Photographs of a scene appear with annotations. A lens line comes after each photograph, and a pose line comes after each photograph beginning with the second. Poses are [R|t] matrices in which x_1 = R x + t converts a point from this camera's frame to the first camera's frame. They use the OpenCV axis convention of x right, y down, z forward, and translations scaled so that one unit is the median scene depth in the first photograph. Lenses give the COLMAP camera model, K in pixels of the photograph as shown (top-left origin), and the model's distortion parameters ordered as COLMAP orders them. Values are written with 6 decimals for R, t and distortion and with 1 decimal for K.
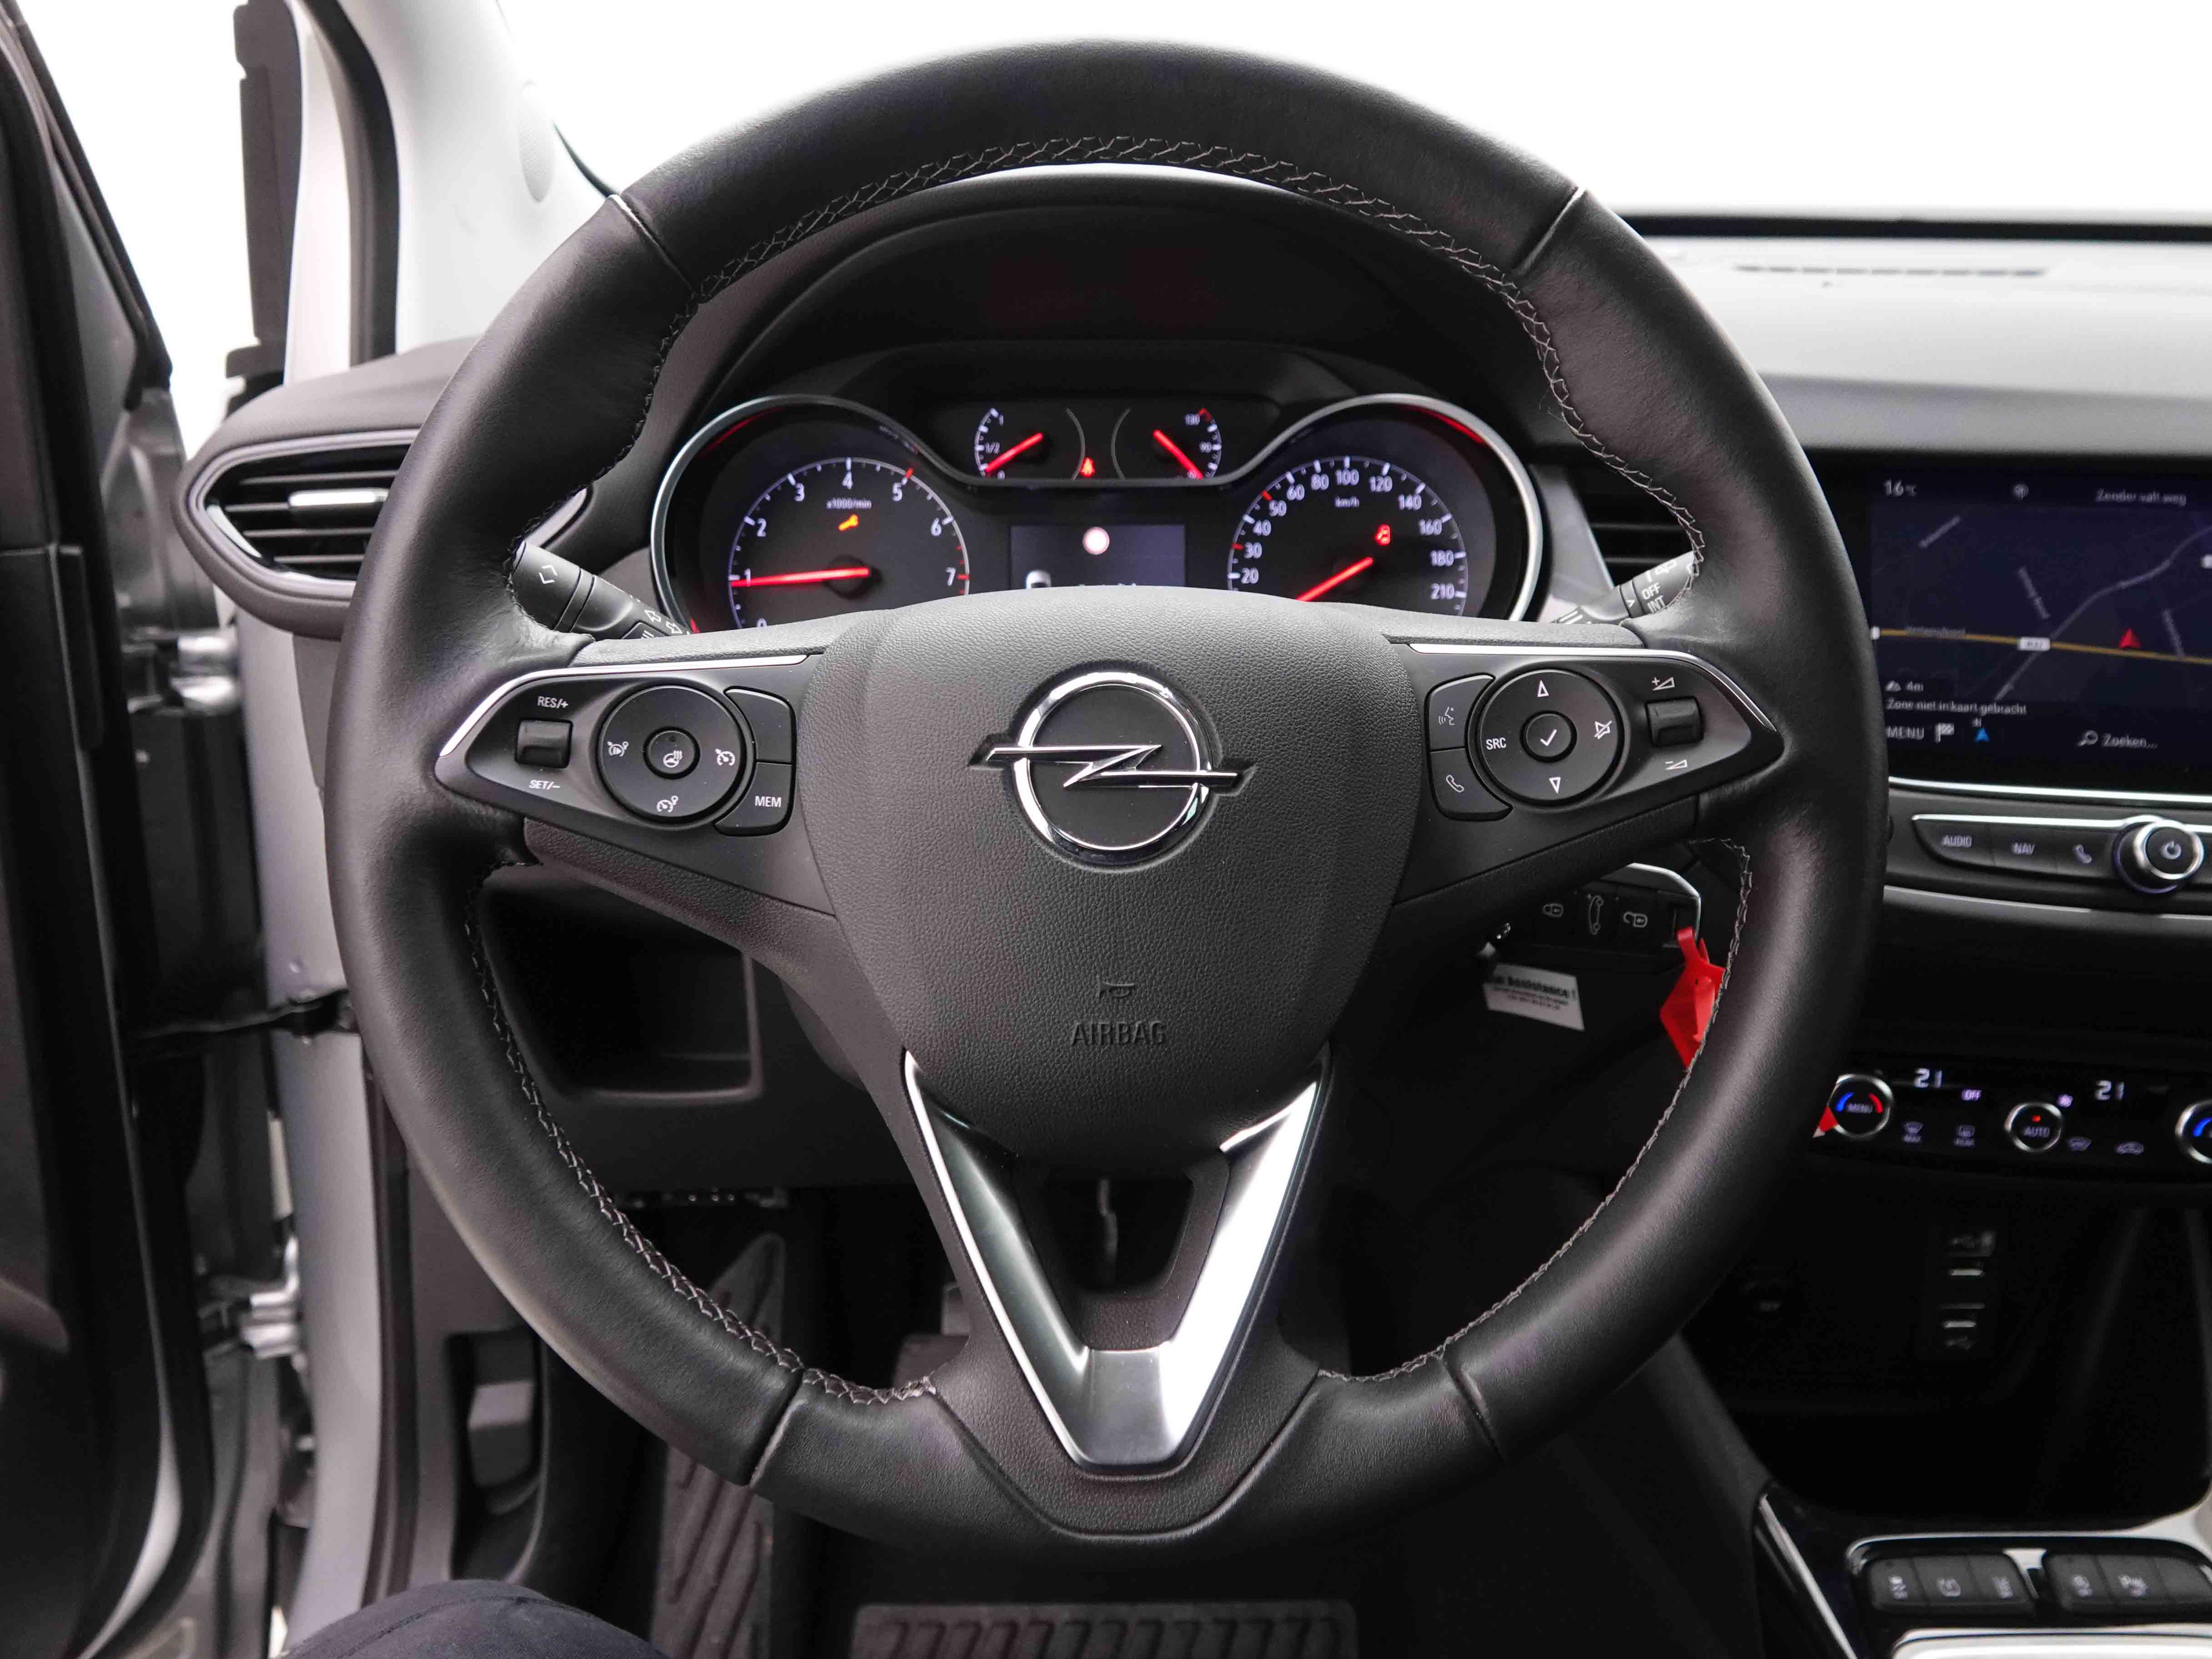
lens RADIAL K [[1546.7, 0, 1099.7], [0, 1546.7, 834.6], [0, 0, 1]] dist [-0.013038, -0.001231]
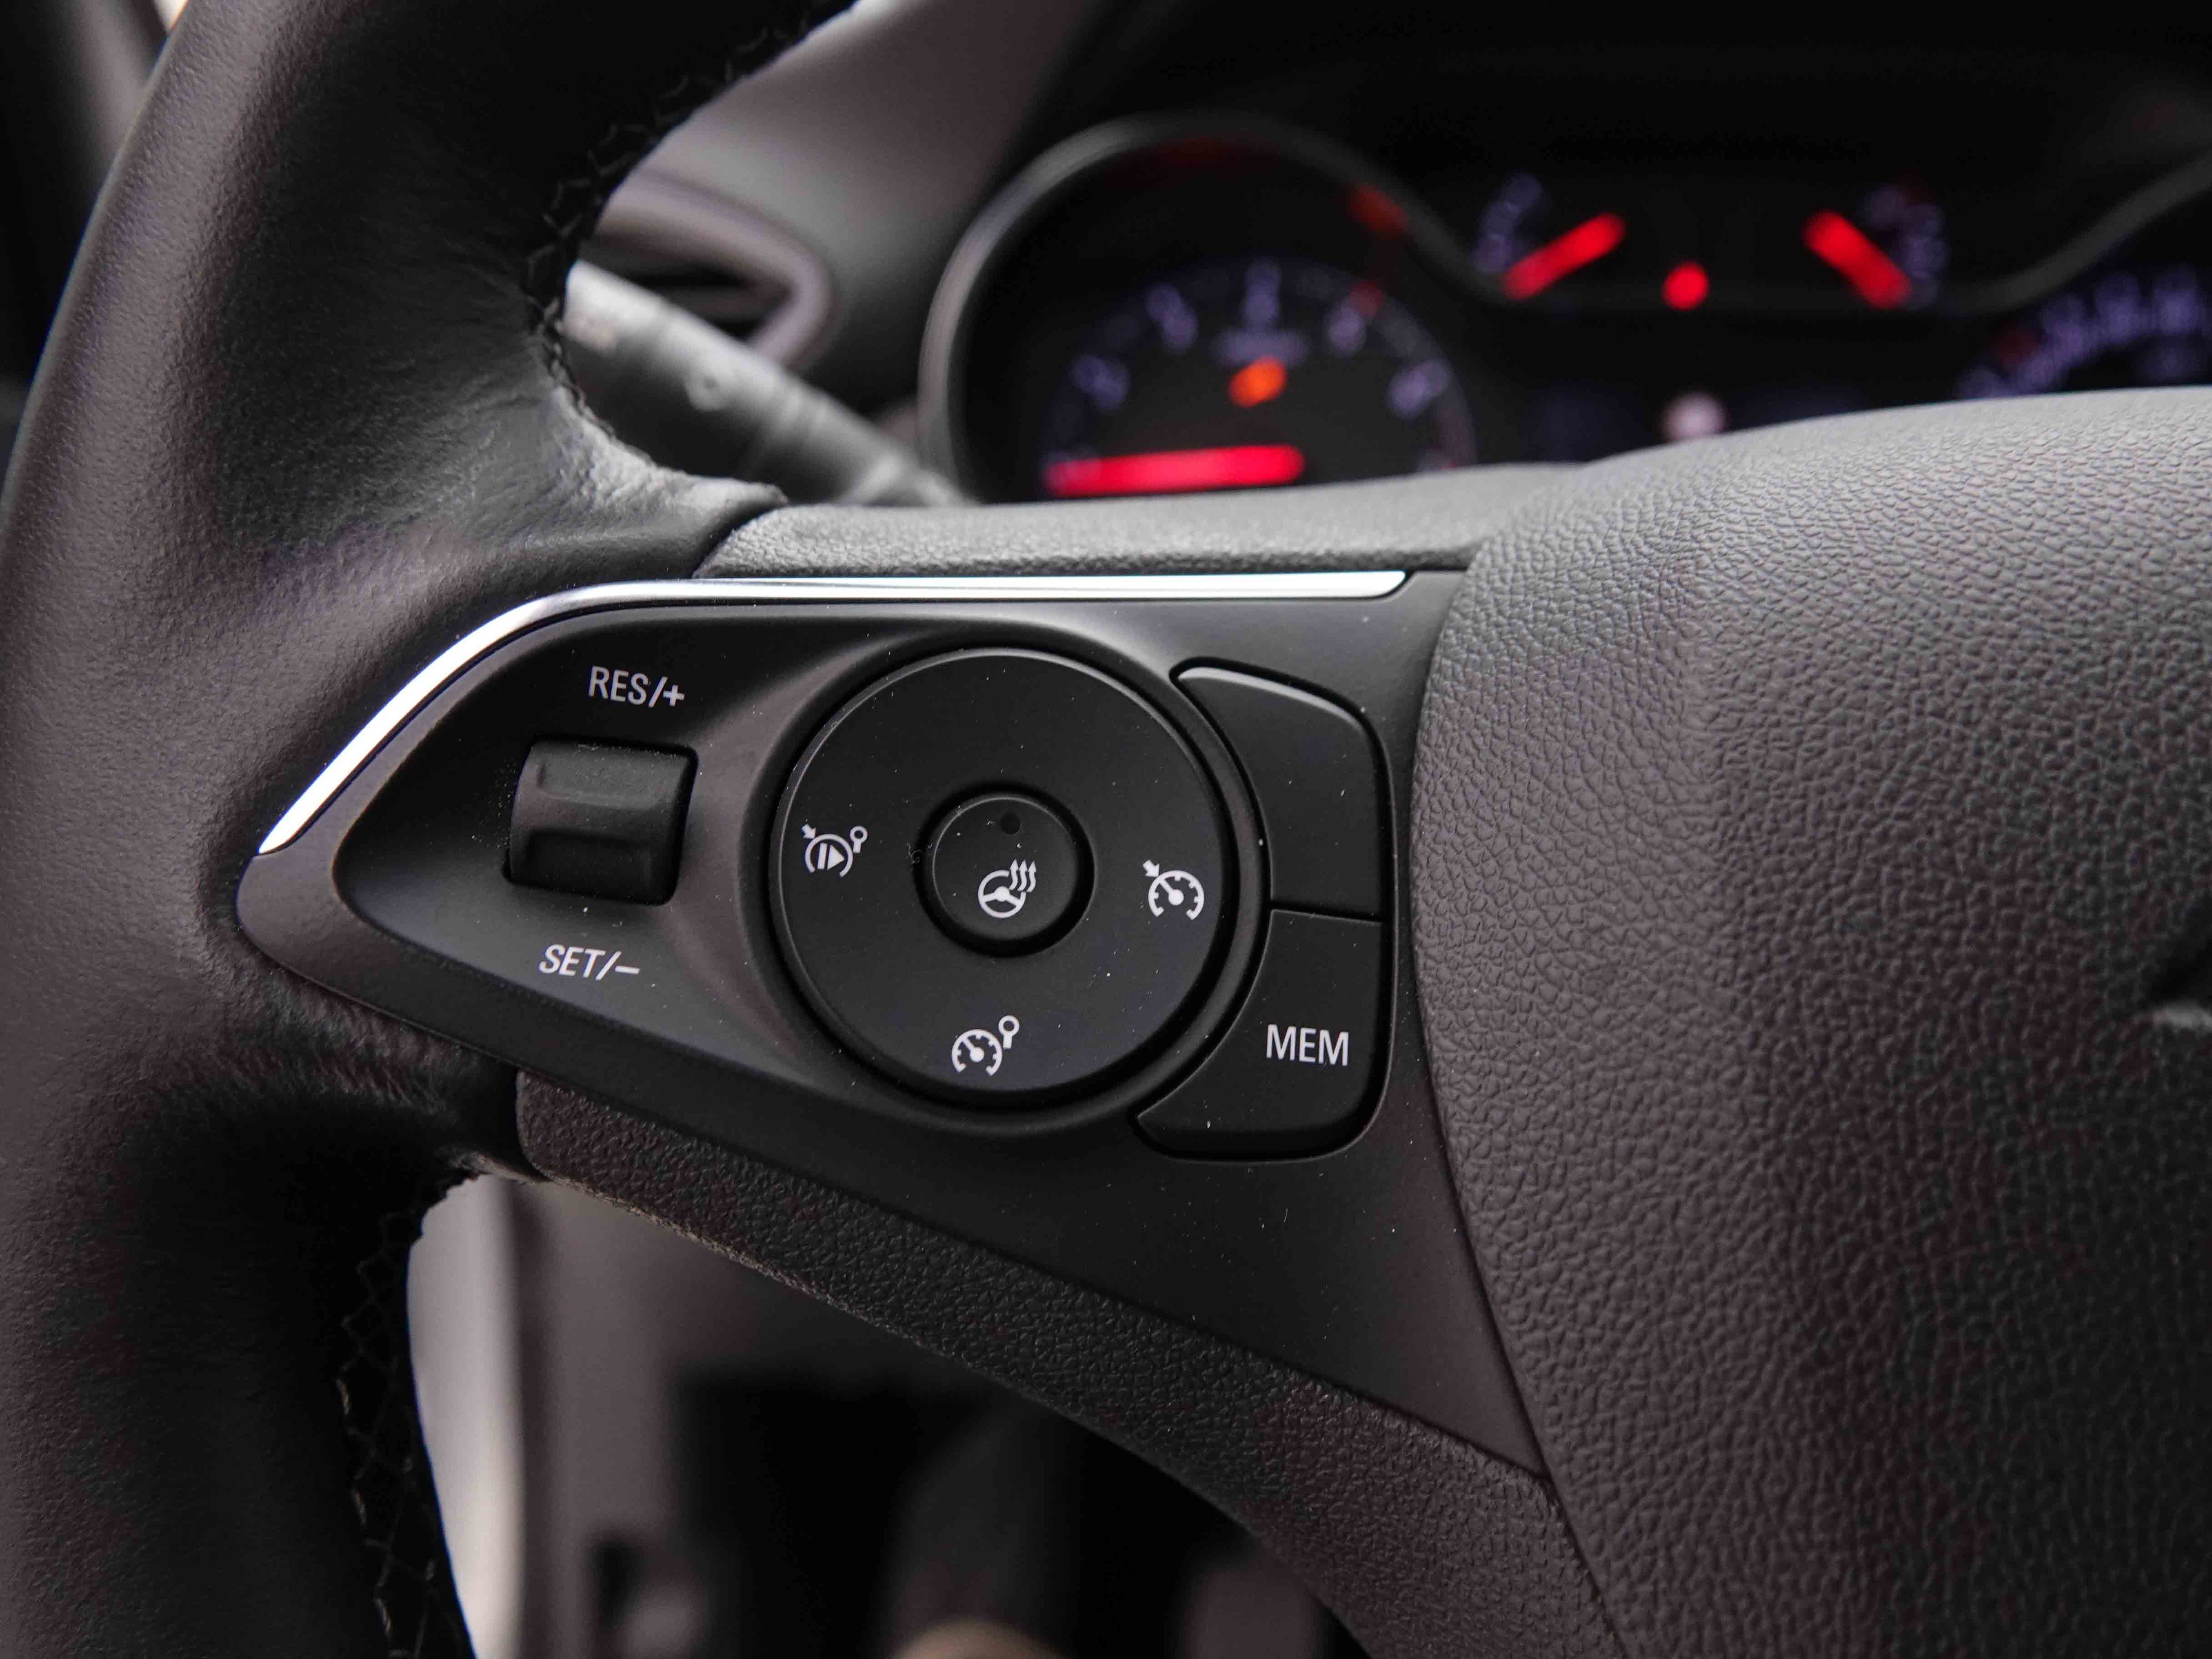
lens RADIAL K [[1546.7, 0, 1108.7], [0, 1546.7, 826.5], [0, 0, 1]] dist [-0.013038, -0.001231]
pose [[0.988571, 0.055931, -0.139995, -0.214836], [-0.054418, 0.998411, 0.014618, -0.066975], [0.140590, -0.006833, 0.990044, 0.701985]]
